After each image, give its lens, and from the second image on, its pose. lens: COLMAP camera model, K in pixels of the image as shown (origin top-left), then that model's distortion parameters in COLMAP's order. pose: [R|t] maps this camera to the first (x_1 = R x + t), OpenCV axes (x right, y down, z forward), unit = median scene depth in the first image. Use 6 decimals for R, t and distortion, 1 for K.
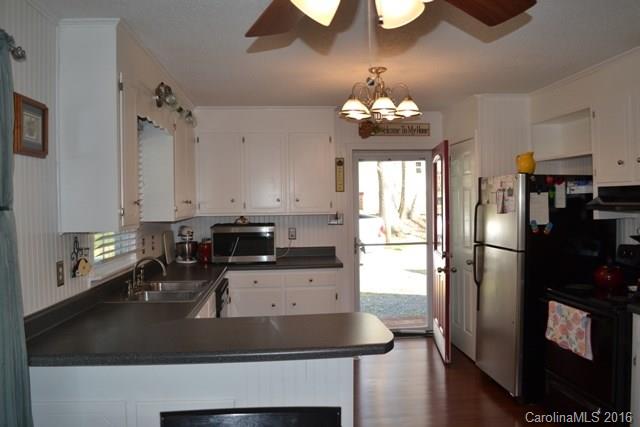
lens RADIAL K [[528.6, 0, 319.0], [0, 528.6, 210.0], [0, 0, 1]] dist [-0.016981, -0.006799]
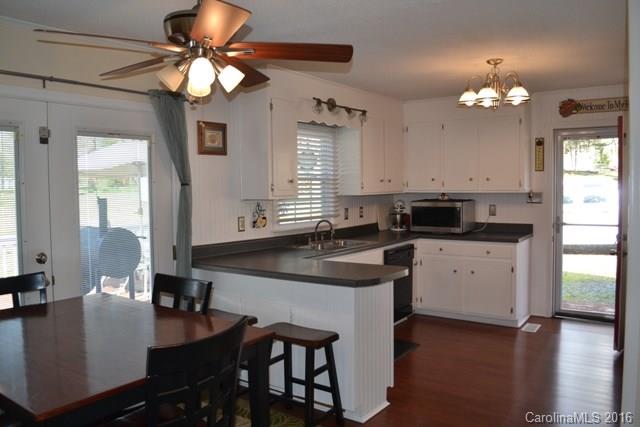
lens RADIAL K [[528.6, 0, 319.5], [0, 528.6, 215.4], [0, 0, 1]] dist [-0.016981, -0.006799]
pose [[0.770963, 0.044952, -0.635292, 0.389452], [-0.011722, 0.998339, 0.056416, -0.001558], [0.636773, -0.036048, 0.770209, -0.065367]]
